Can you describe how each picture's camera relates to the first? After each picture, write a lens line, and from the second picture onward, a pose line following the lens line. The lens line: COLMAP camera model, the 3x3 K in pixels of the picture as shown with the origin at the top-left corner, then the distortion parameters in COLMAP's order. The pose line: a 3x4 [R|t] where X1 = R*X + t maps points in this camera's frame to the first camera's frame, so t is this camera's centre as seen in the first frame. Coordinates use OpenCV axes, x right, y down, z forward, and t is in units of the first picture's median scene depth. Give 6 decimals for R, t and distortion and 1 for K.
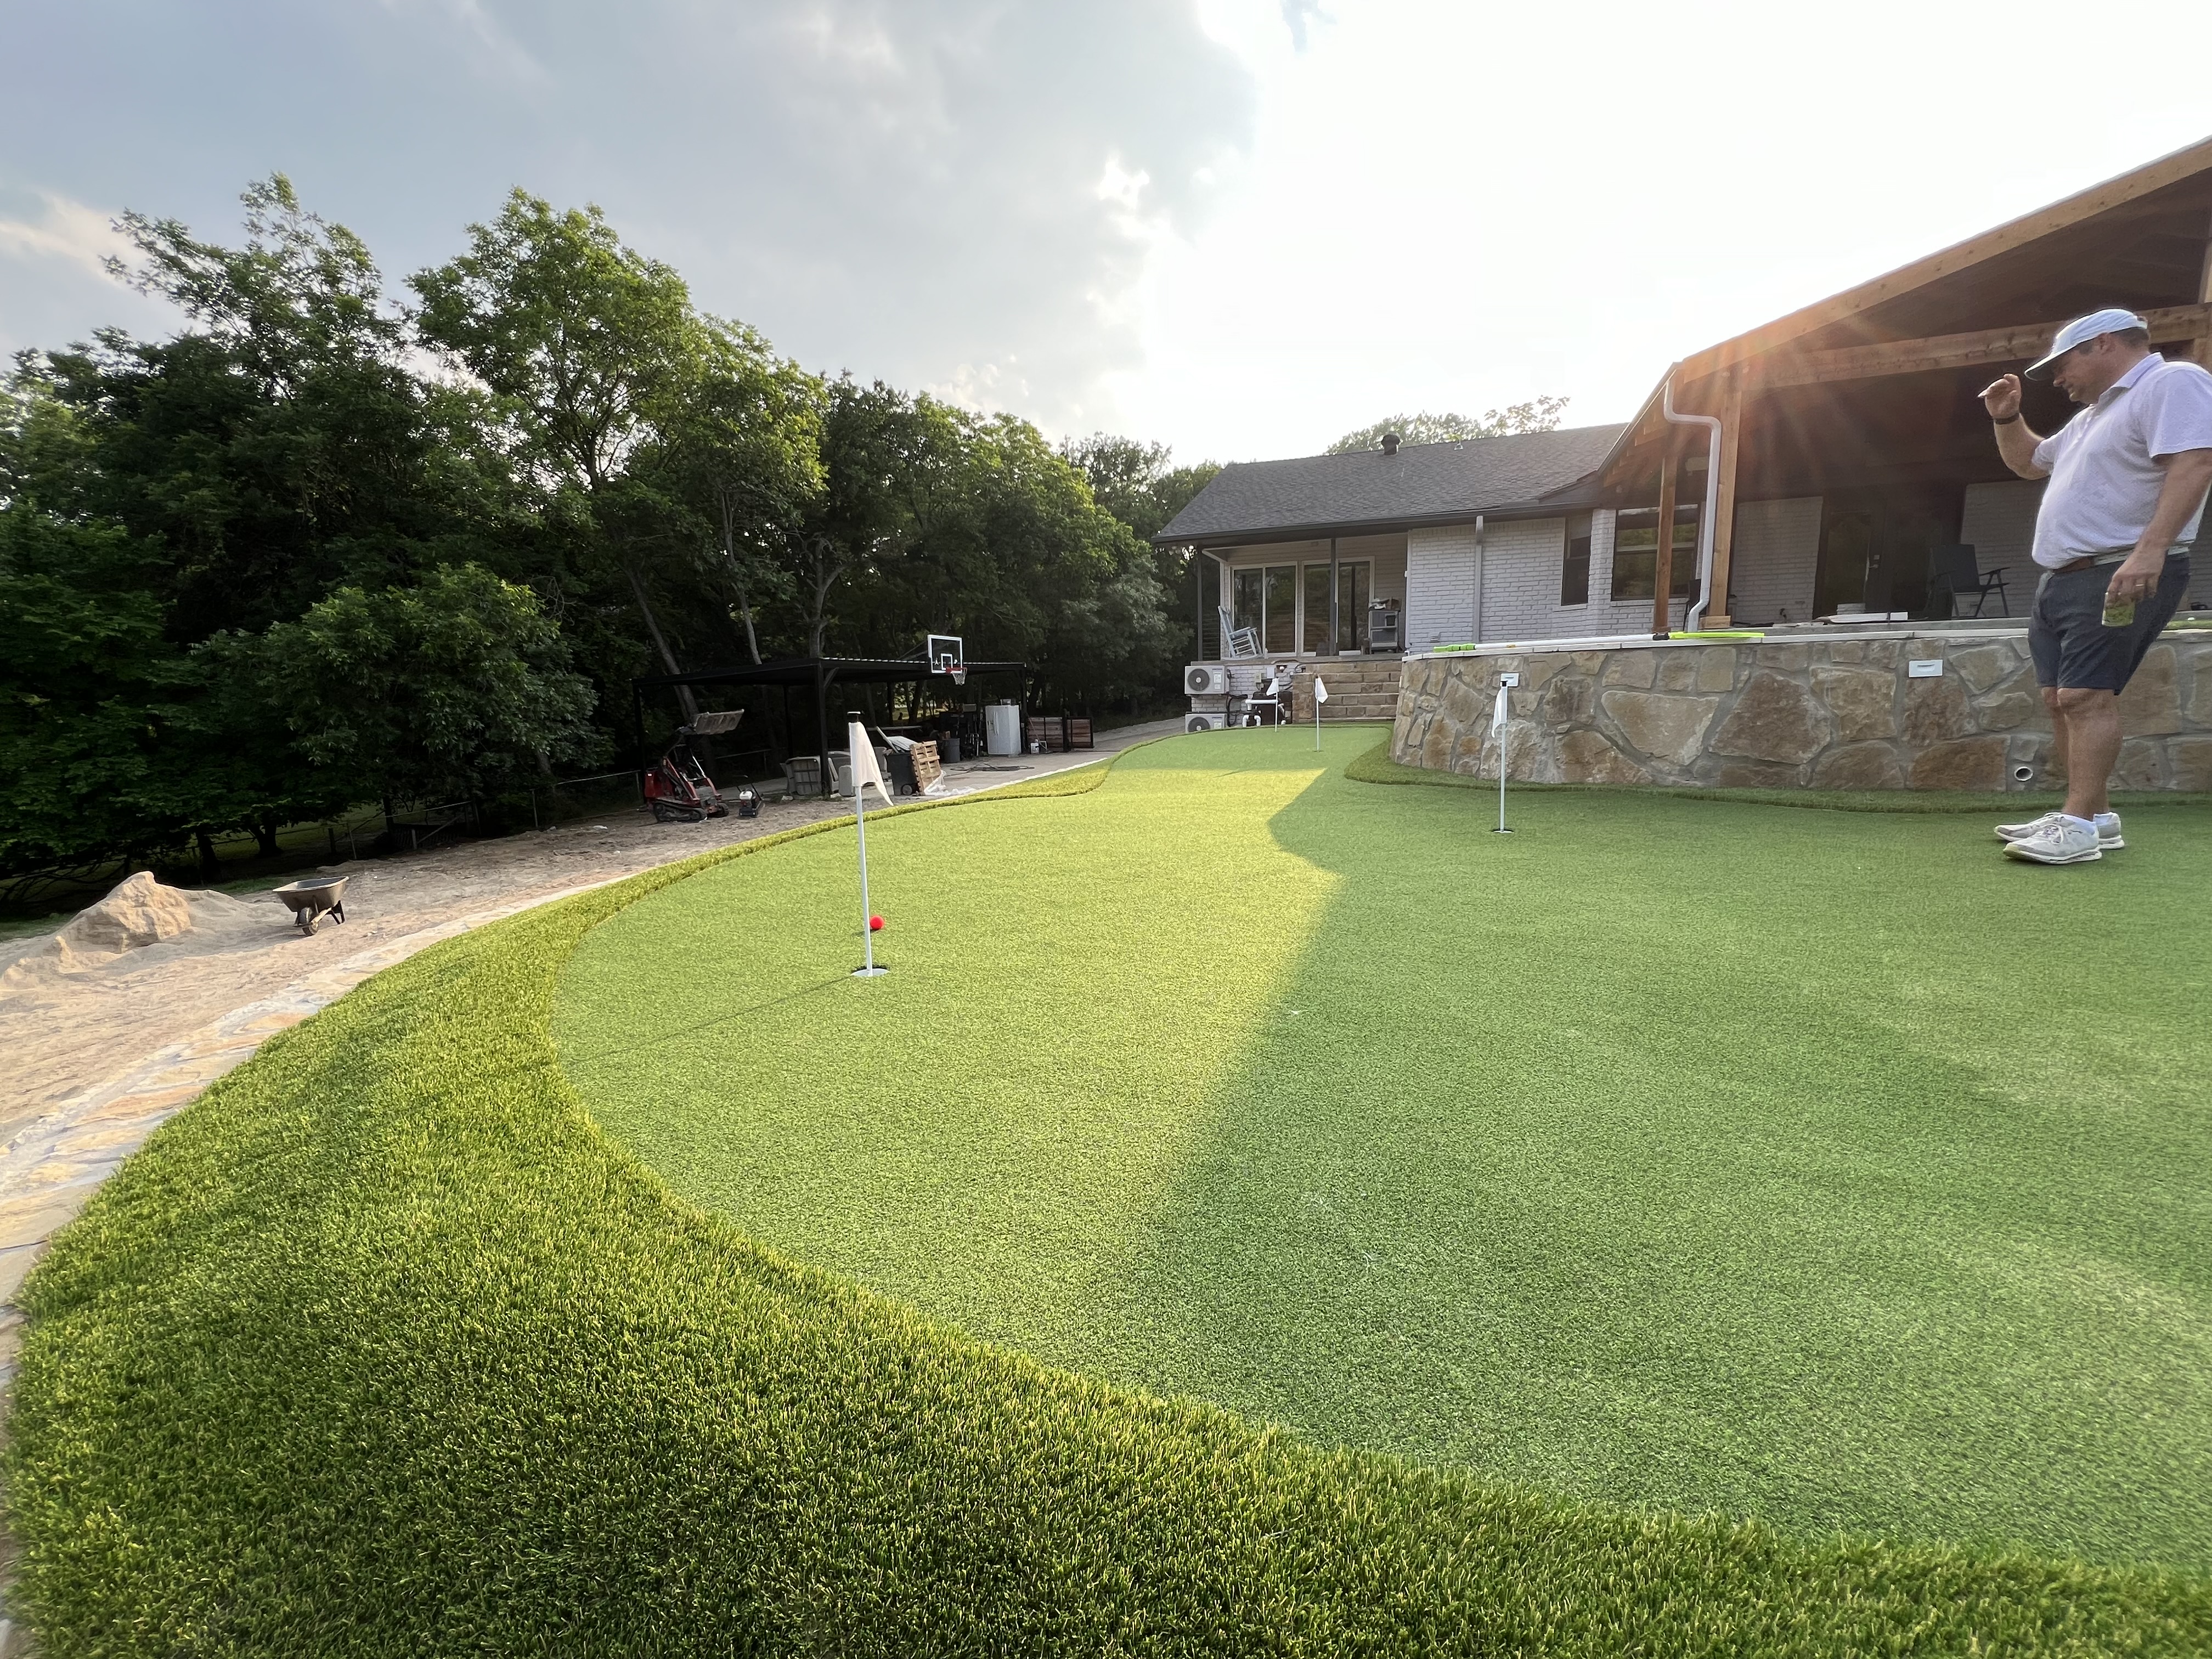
lens RADIAL K [[895.3, 0, 1099.4], [0, 895.3, 827.3], [0, 0, 1]] dist [-0.004023, 0.001582]
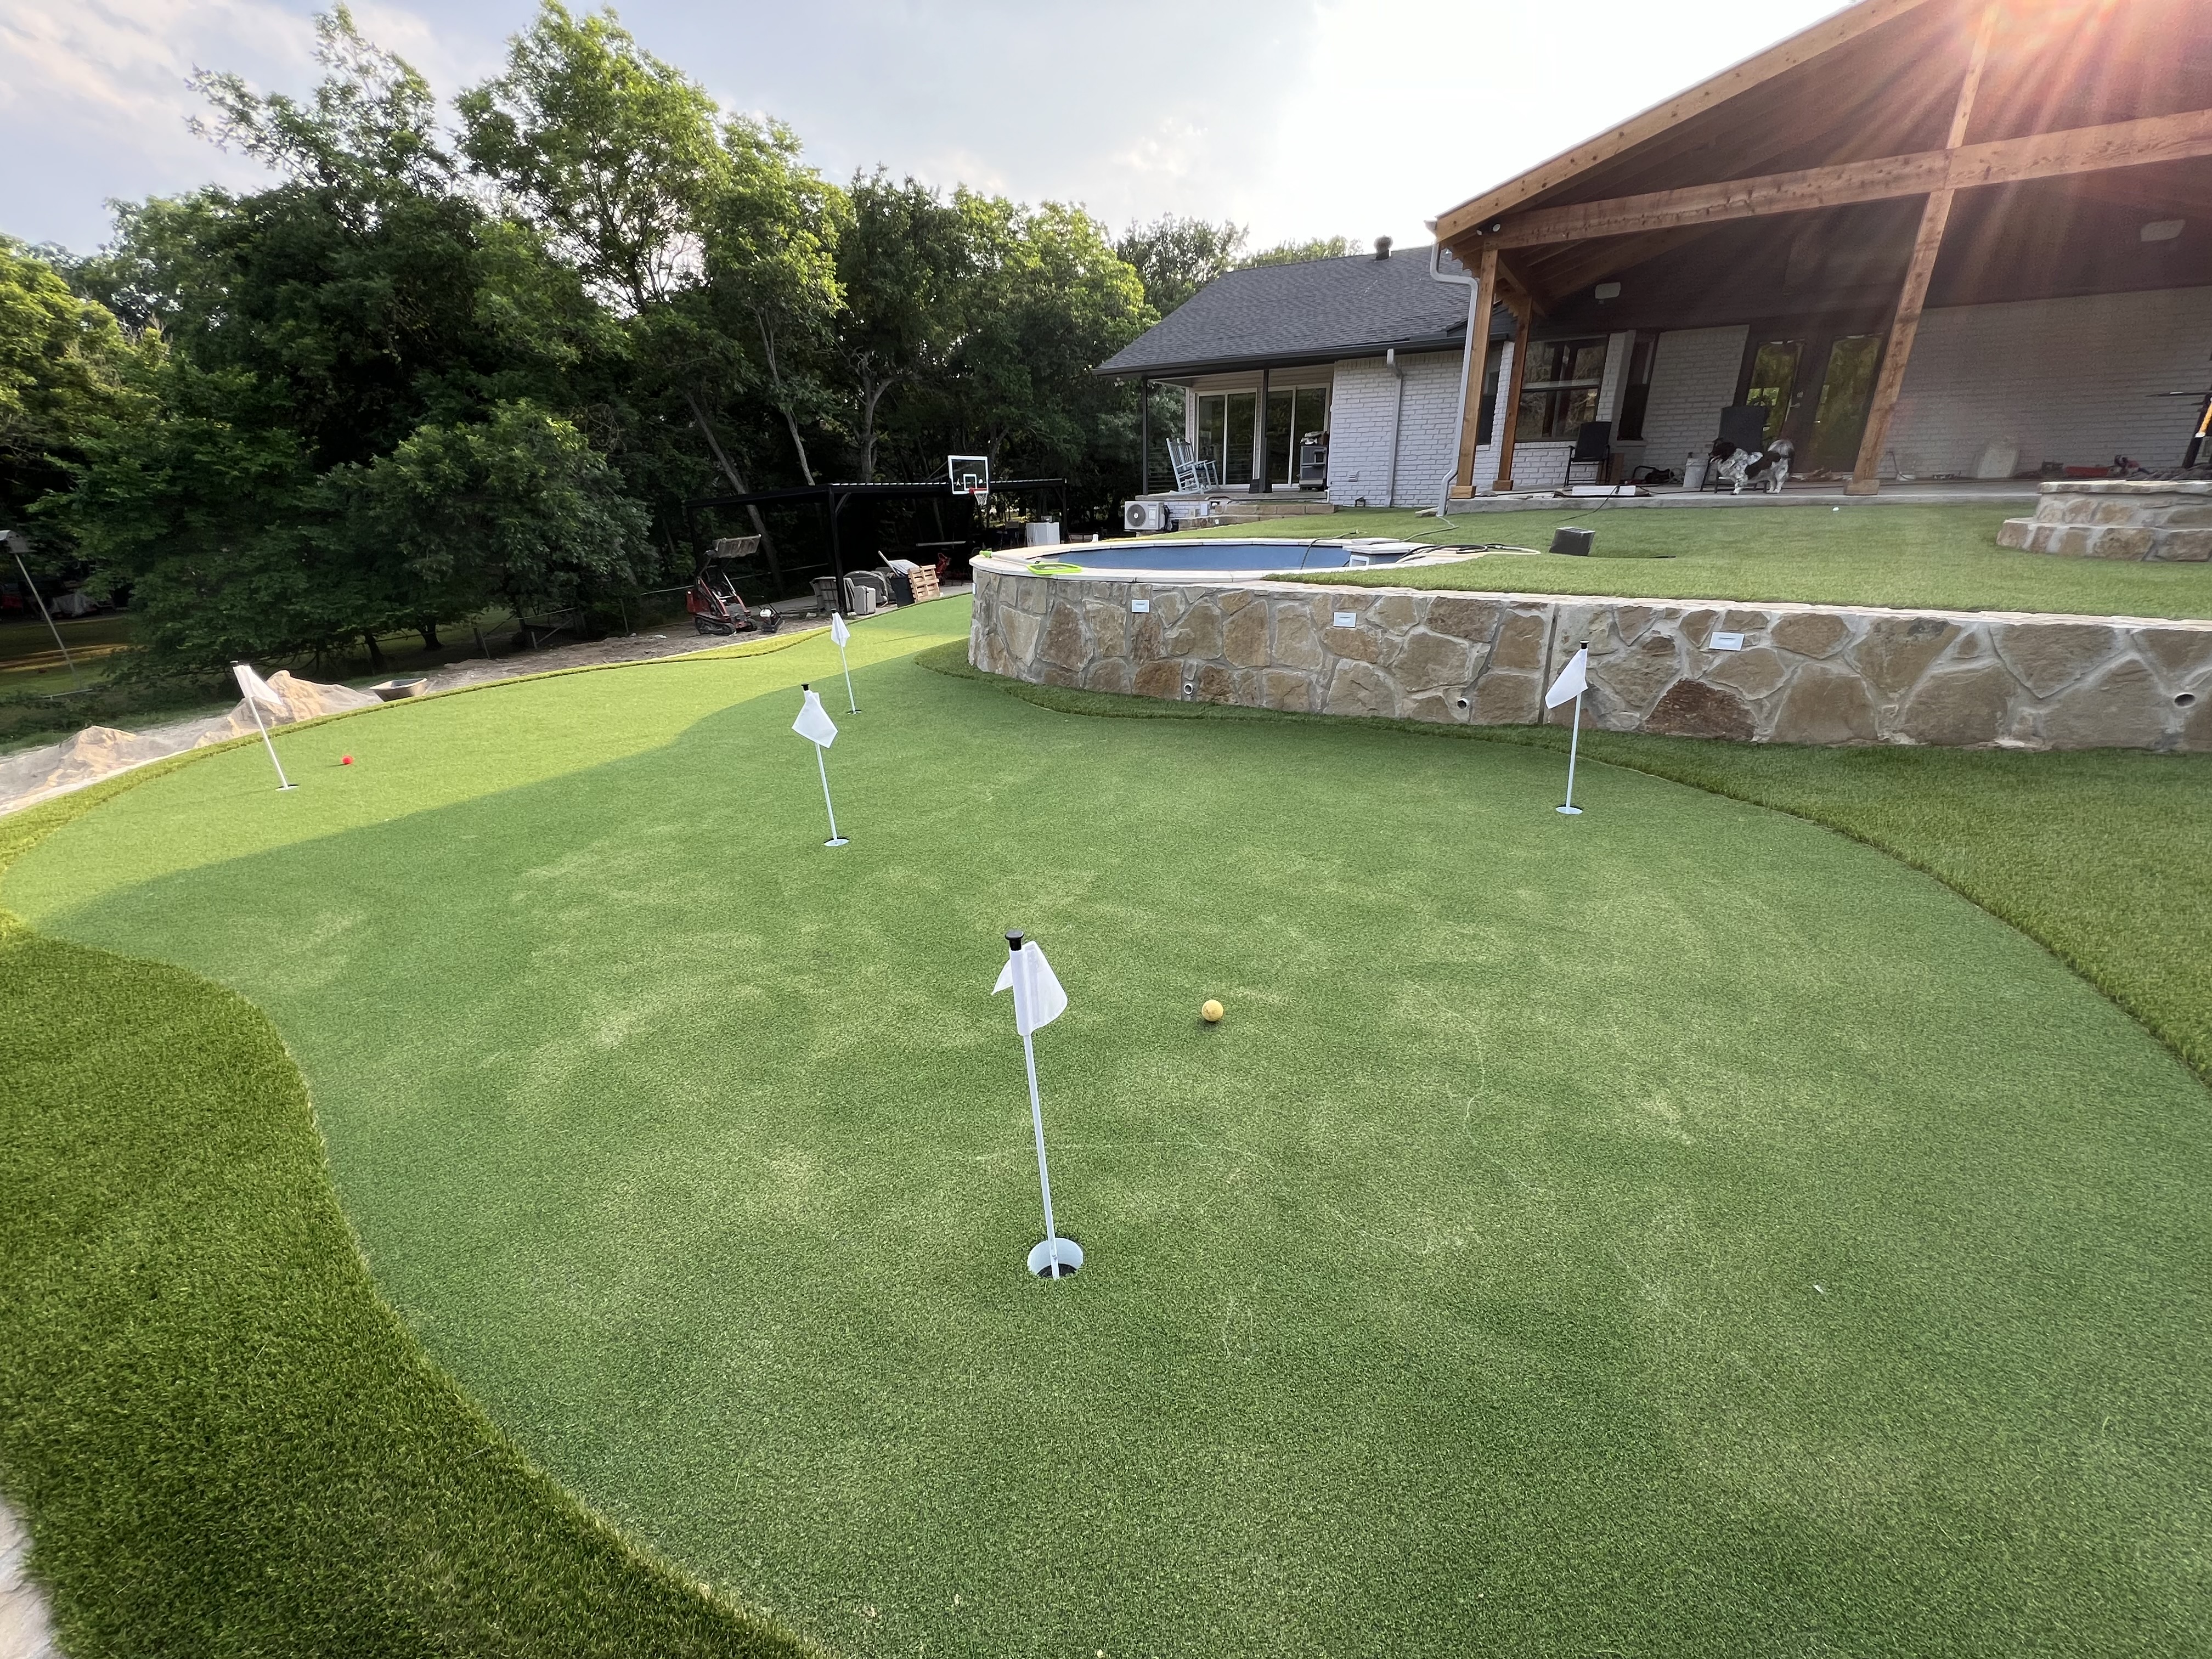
lens RADIAL K [[895.3, 0, 1107.6], [0, 895.3, 831.1], [0, 0, 1]] dist [-0.004023, 0.001582]
pose [[0.985079, 0.066083, -0.158911, 0.263714], [-0.029933, 0.975057, 0.219927, -0.033642], [0.169481, -0.211888, 0.962486, -0.090344]]
